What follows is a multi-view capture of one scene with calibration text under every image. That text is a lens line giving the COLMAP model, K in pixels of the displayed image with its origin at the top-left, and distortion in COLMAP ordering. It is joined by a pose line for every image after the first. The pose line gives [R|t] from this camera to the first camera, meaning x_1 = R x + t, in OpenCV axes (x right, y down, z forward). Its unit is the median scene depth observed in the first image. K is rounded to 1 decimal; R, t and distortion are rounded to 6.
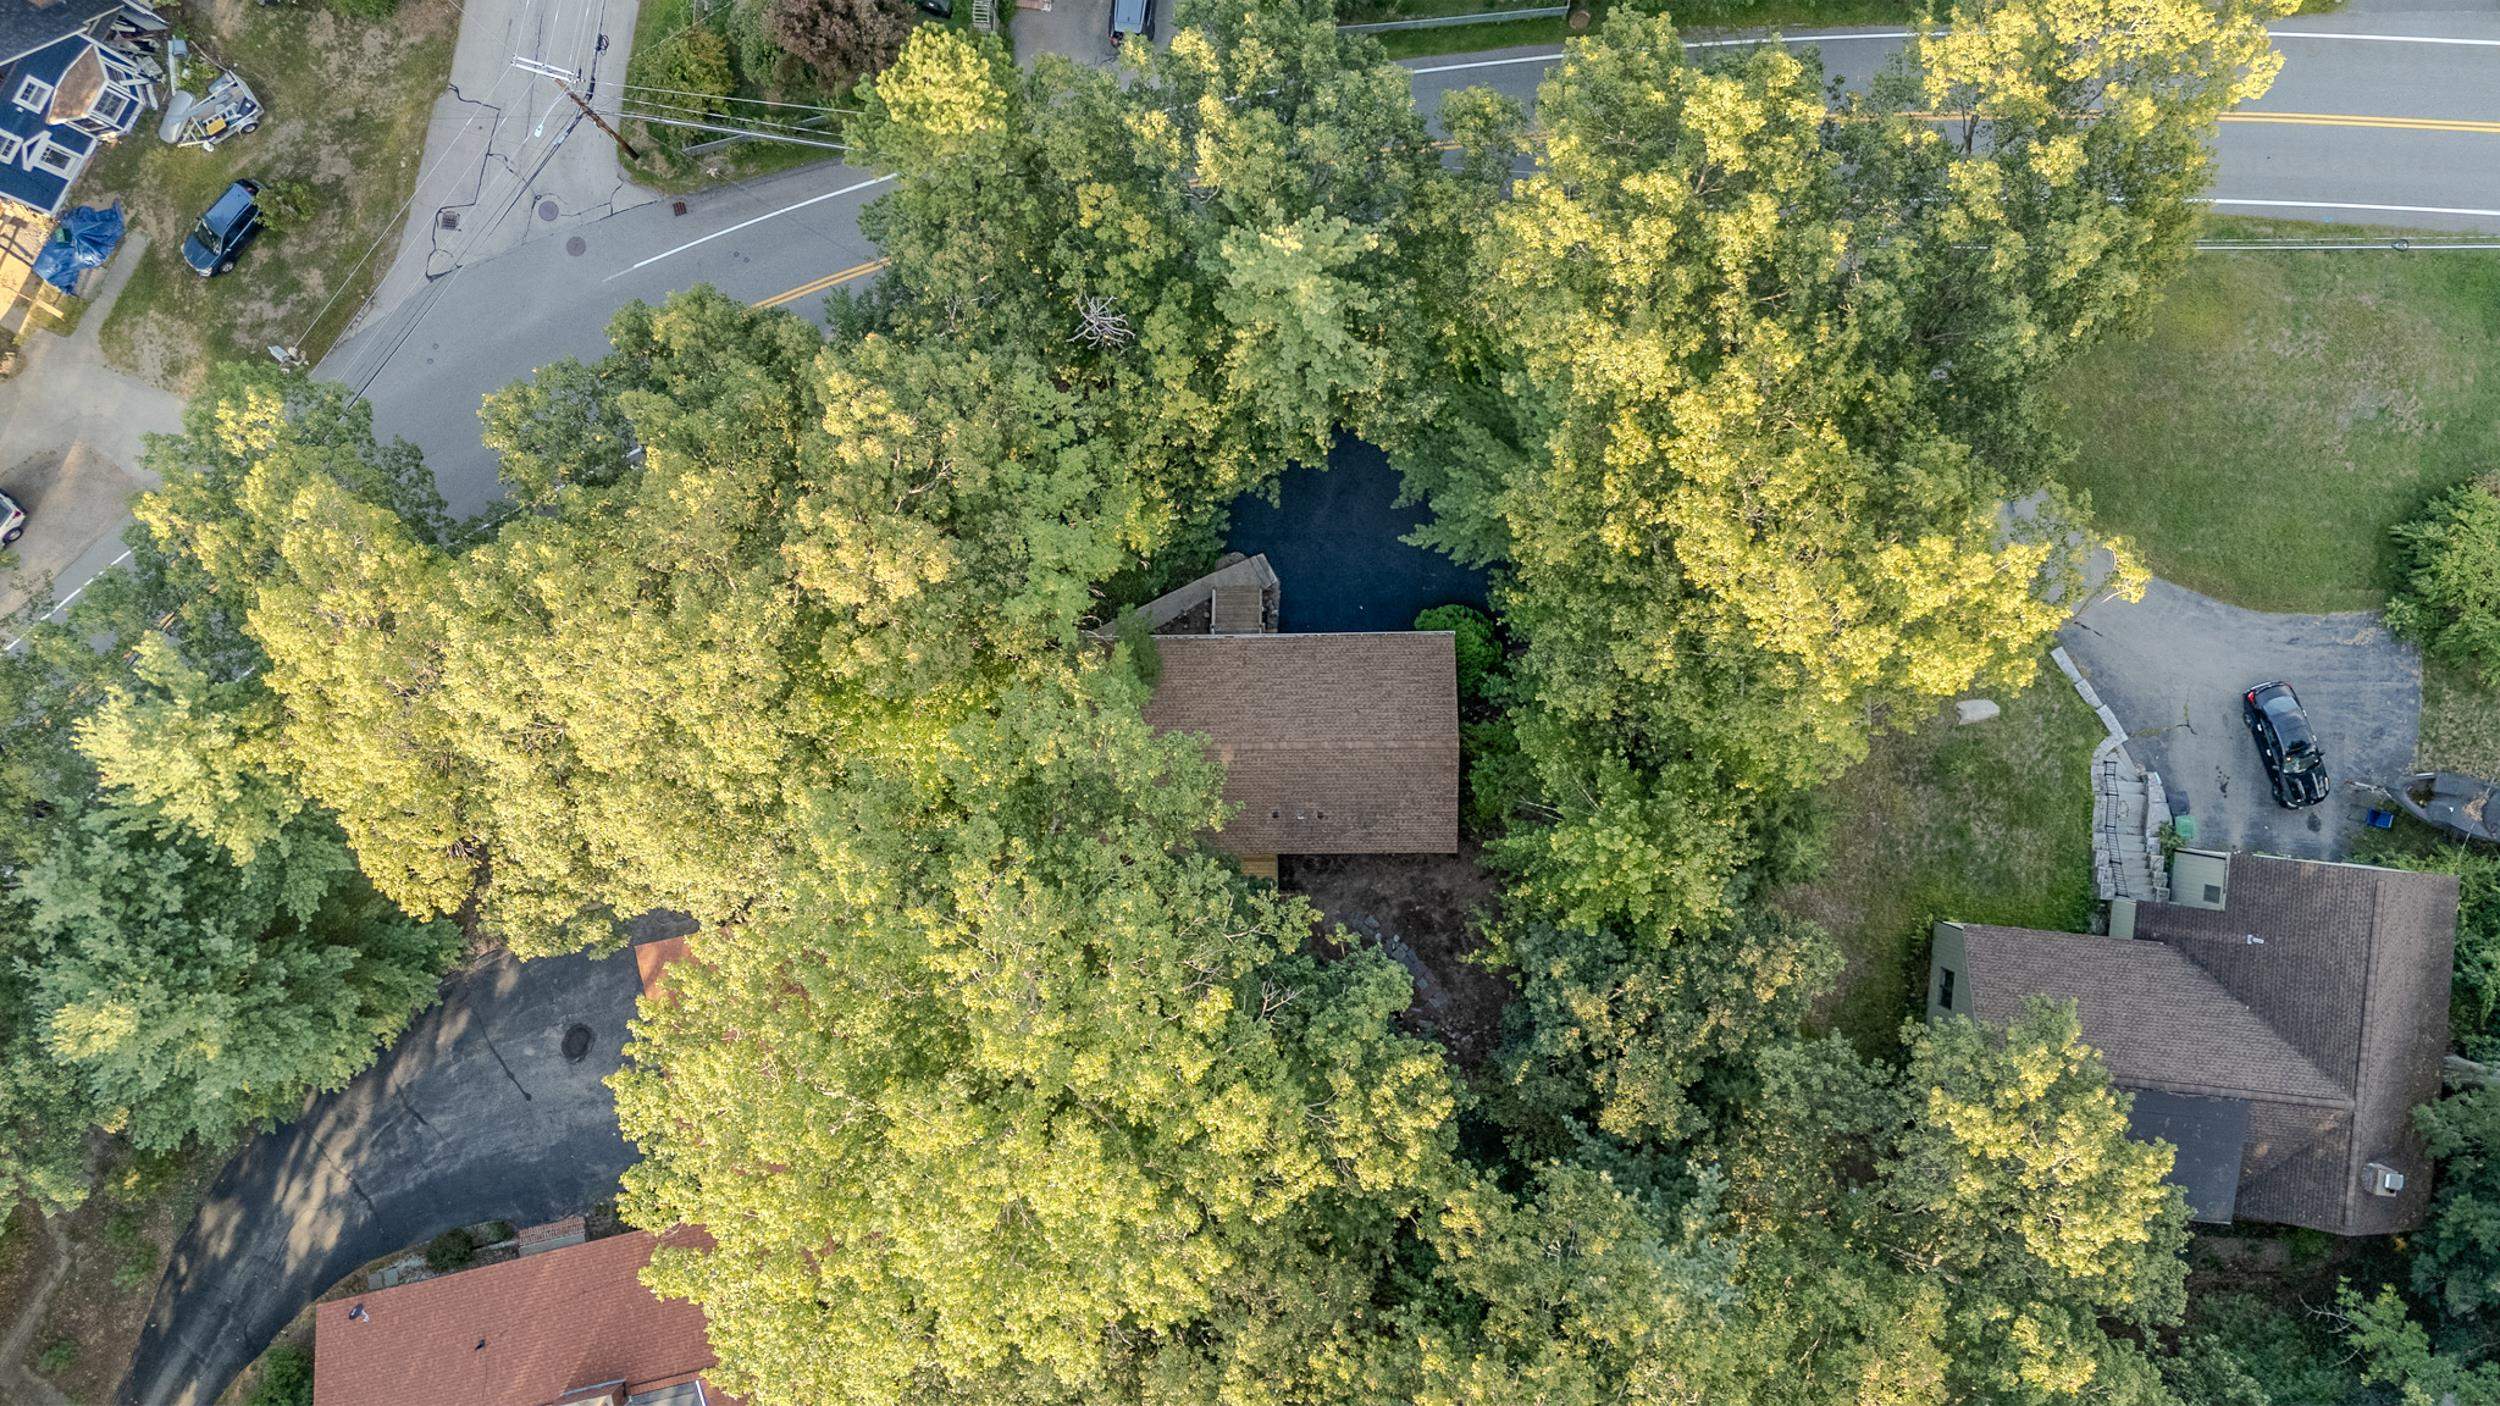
lens RADIAL K [[1817.6, 0, 1250.7], [0, 1817.6, 701.6], [0, 0, 1]] dist [-0.003544, -0.001550]
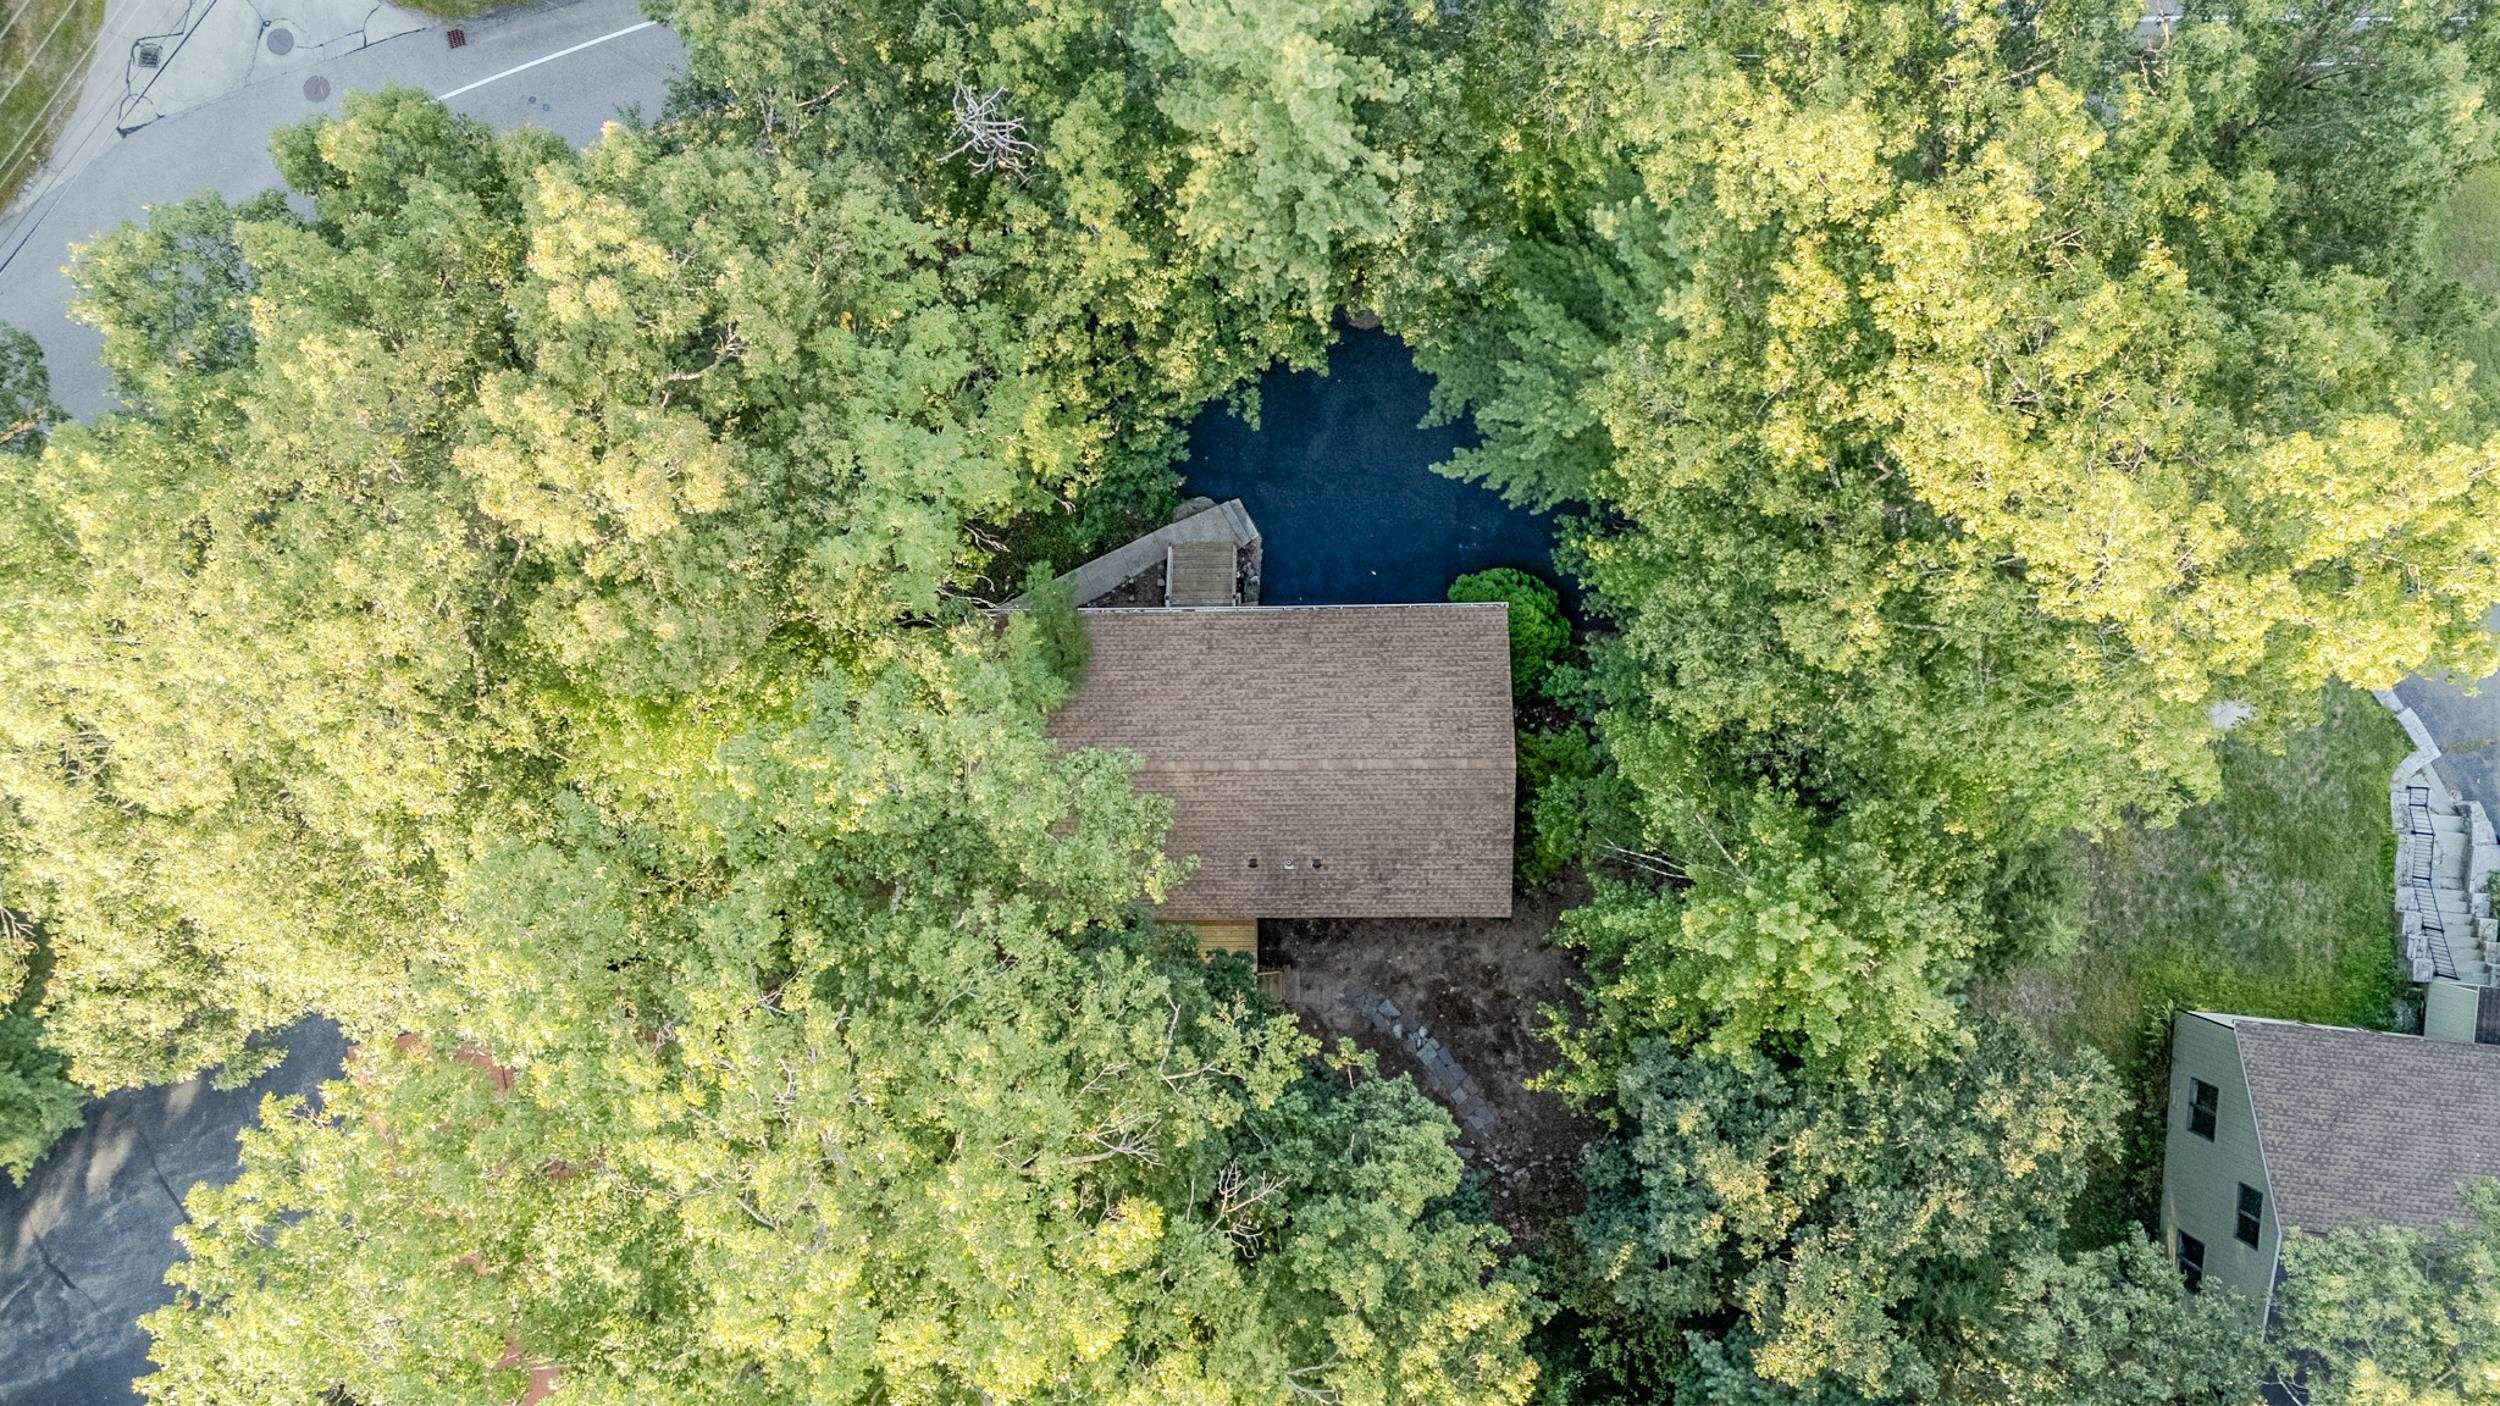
lens RADIAL K [[1817.6, 0, 1249.0], [0, 1817.6, 704.8], [0, 0, 1]] dist [-0.003544, -0.001550]
pose [[1.000000, 0.000863, 0.000001, 0.014783], [-0.000863, 0.999999, 0.000645, 0.000665], [0.000000, -0.000645, 1.000000, 0.365823]]
